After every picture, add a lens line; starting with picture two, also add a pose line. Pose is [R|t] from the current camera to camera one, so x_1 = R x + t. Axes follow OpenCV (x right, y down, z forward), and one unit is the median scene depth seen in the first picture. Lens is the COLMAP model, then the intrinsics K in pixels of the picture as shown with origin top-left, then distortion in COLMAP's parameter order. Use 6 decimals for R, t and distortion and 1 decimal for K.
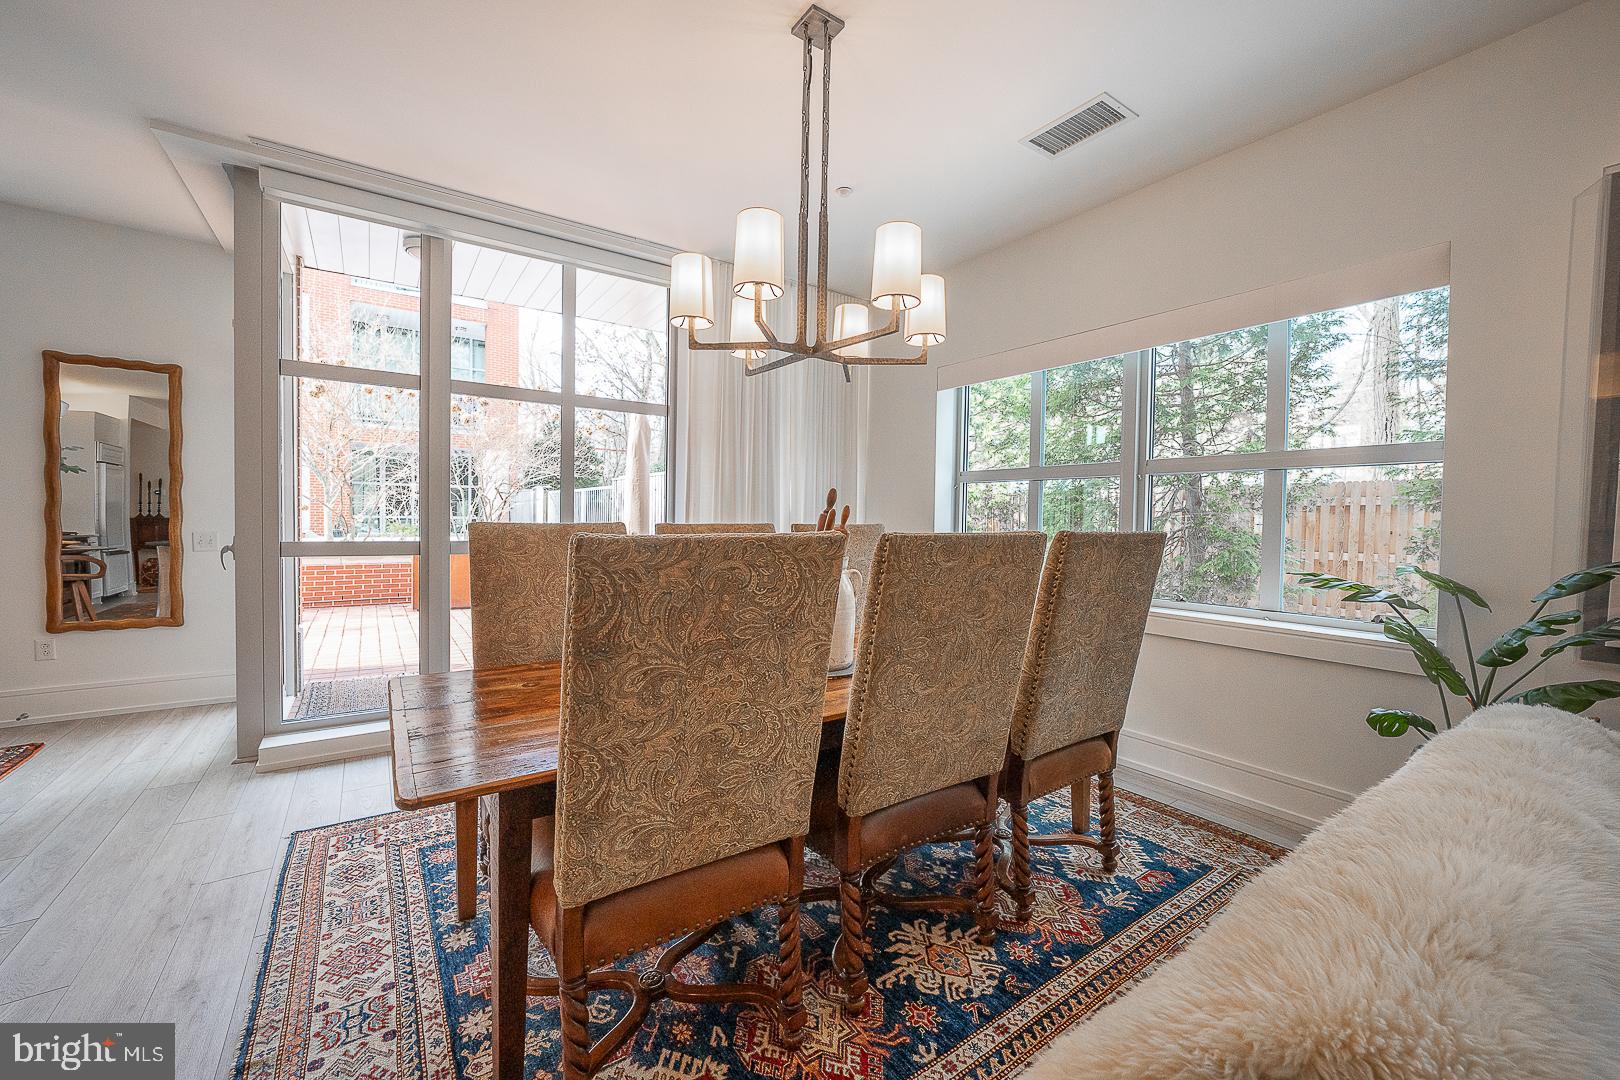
lens RADIAL K [[625.4, 0, 812.1], [0, 625.4, 537.5], [0, 0, 1]] dist [-0.020188, 0.005887]
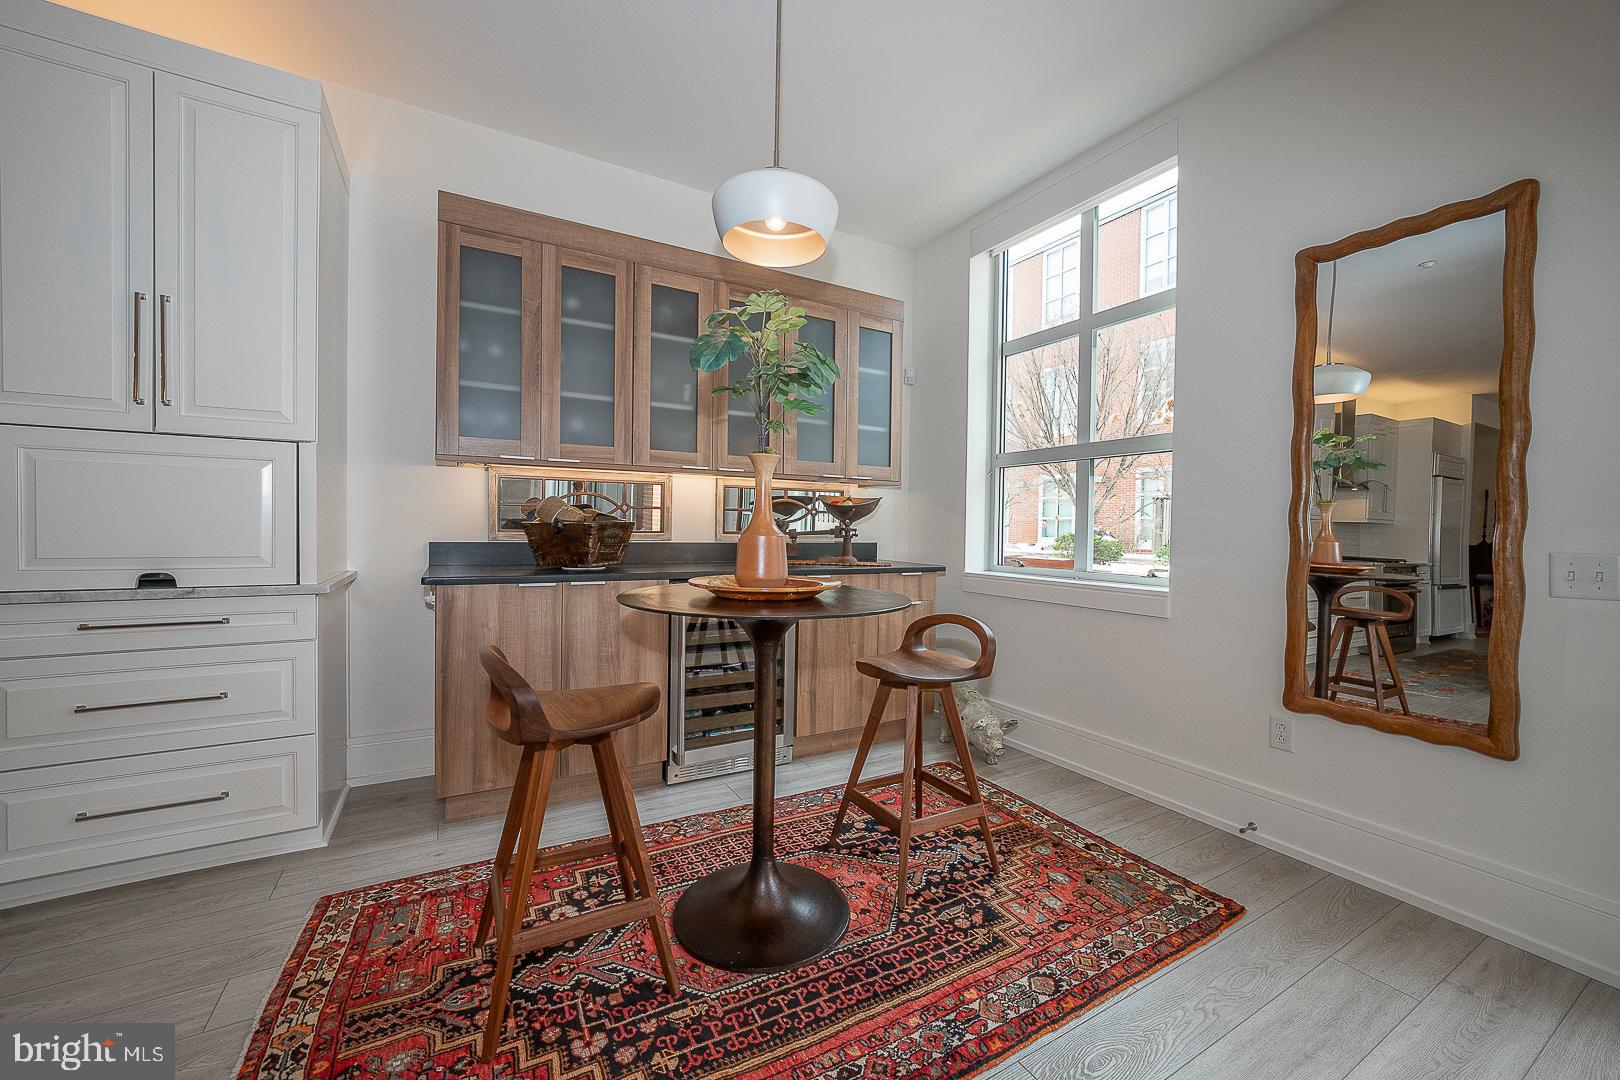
lens RADIAL K [[625.4, 0, 812.1], [0, 625.4, 537.5], [0, 0, 1]] dist [-0.020188, 0.005887]
pose [[-0.094831, -0.006208, -0.995474, -0.231120], [-0.050218, 0.998737, -0.001444, 0.003475], [0.994226, 0.049854, -0.095023, 0.231137]]
